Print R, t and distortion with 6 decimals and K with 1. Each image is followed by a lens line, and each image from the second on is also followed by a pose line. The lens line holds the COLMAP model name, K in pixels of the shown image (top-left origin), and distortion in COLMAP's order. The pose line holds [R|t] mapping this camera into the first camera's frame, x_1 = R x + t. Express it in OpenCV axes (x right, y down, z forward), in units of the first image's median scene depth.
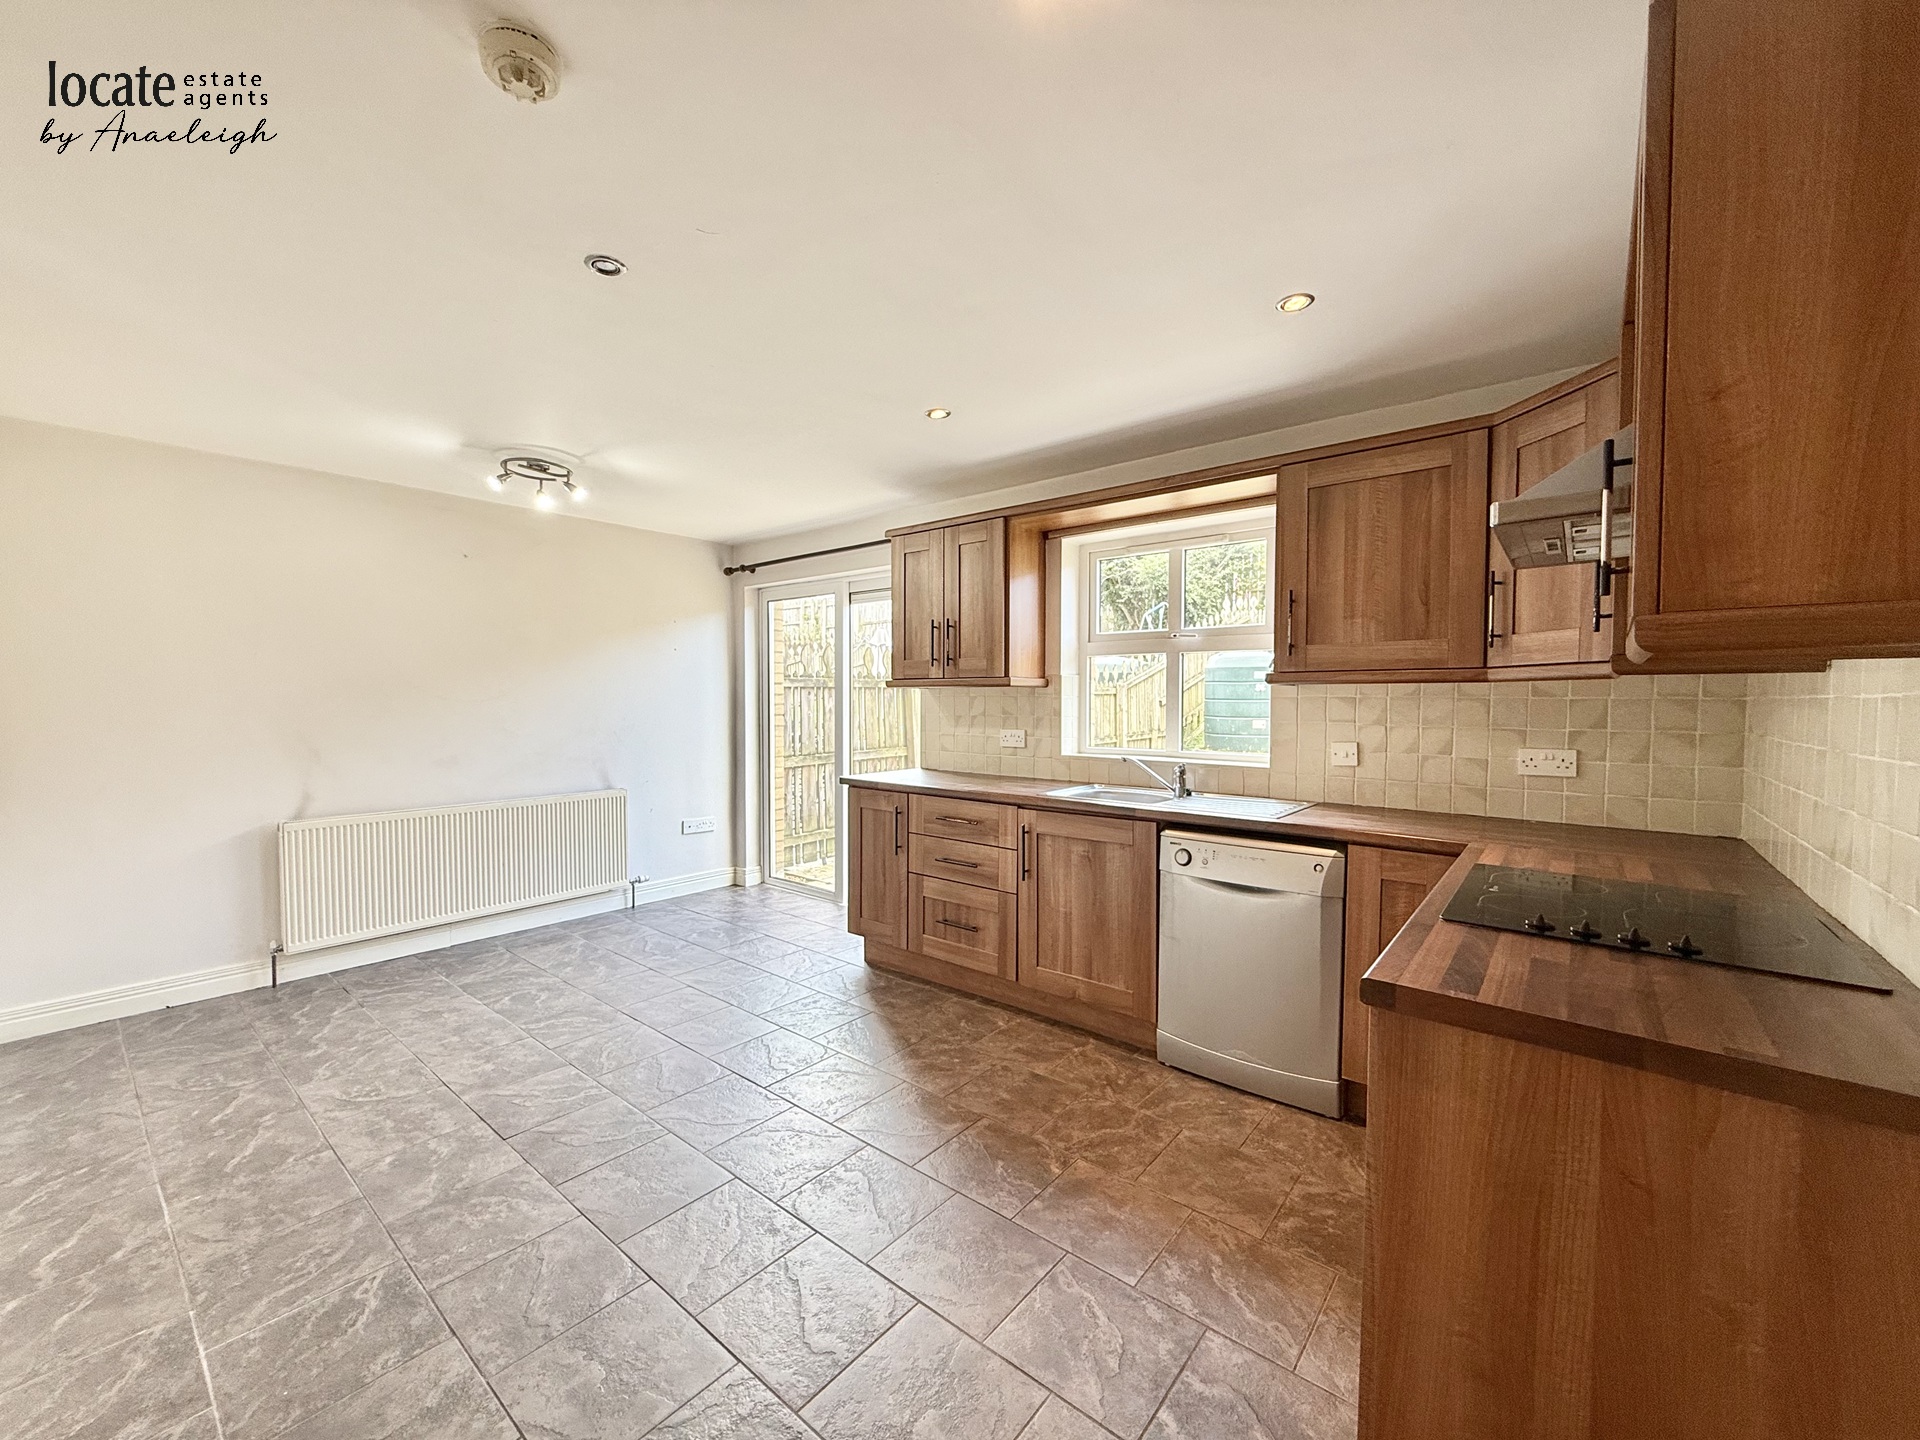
lens RADIAL K [[762.3, 0, 952.1], [0, 762.3, 720.3], [0, 0, 1]] dist [-0.001389, 0.000327]
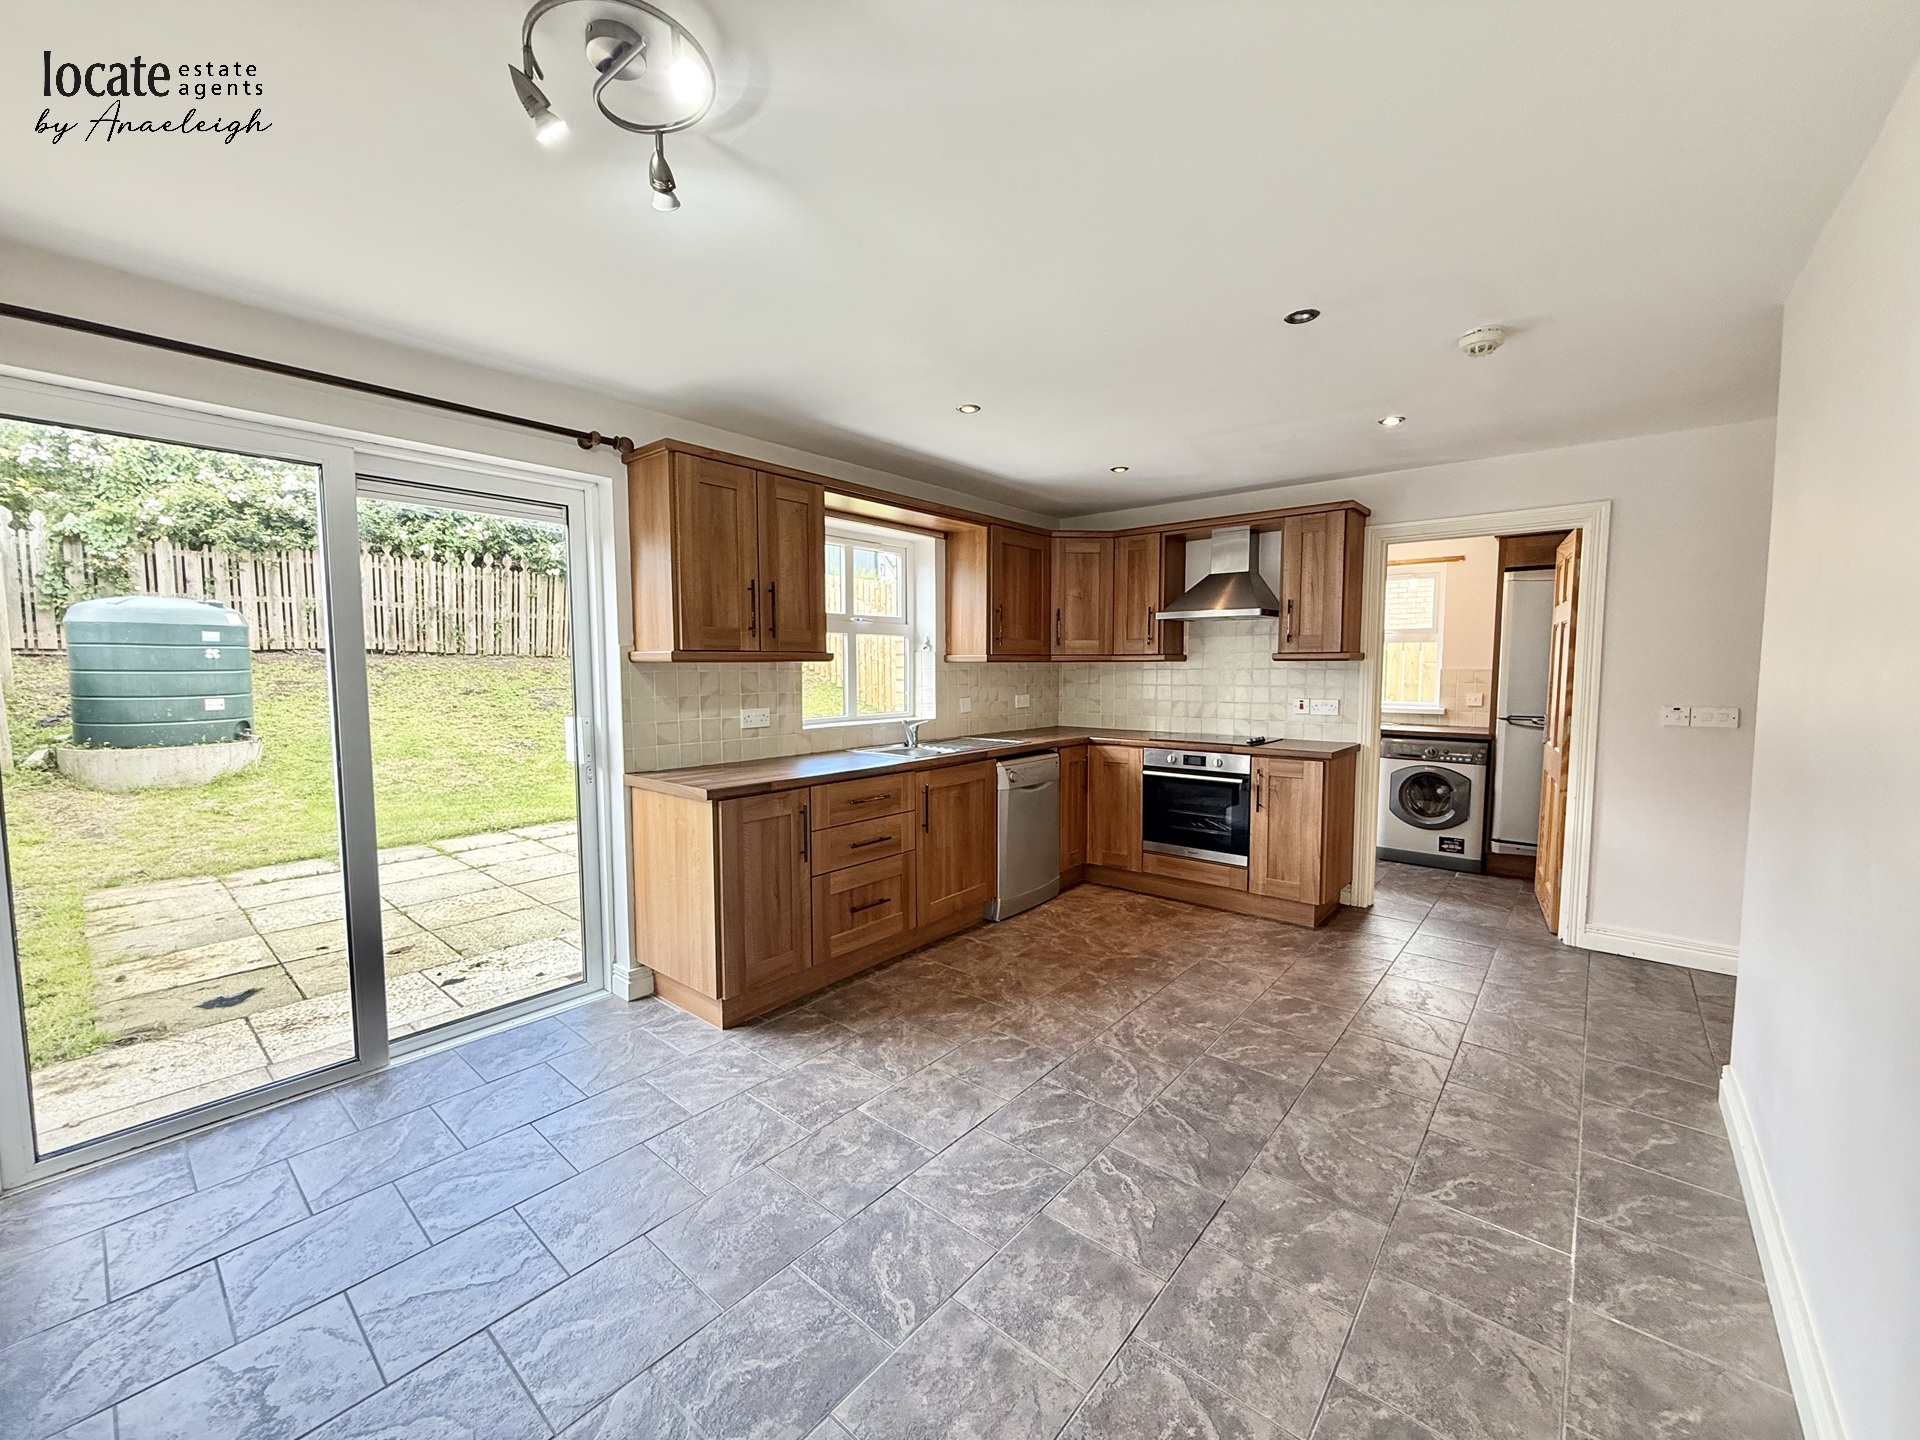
lens RADIAL K [[762.3, 0, 952.1], [0, 762.3, 720.3], [0, 0, 1]] dist [-0.001389, 0.000327]
pose [[0.016338, -0.077130, 0.996887, -1.170165], [0.031082, 0.996578, 0.076597, -0.051105], [-0.999383, 0.029734, 0.018679, 1.062441]]
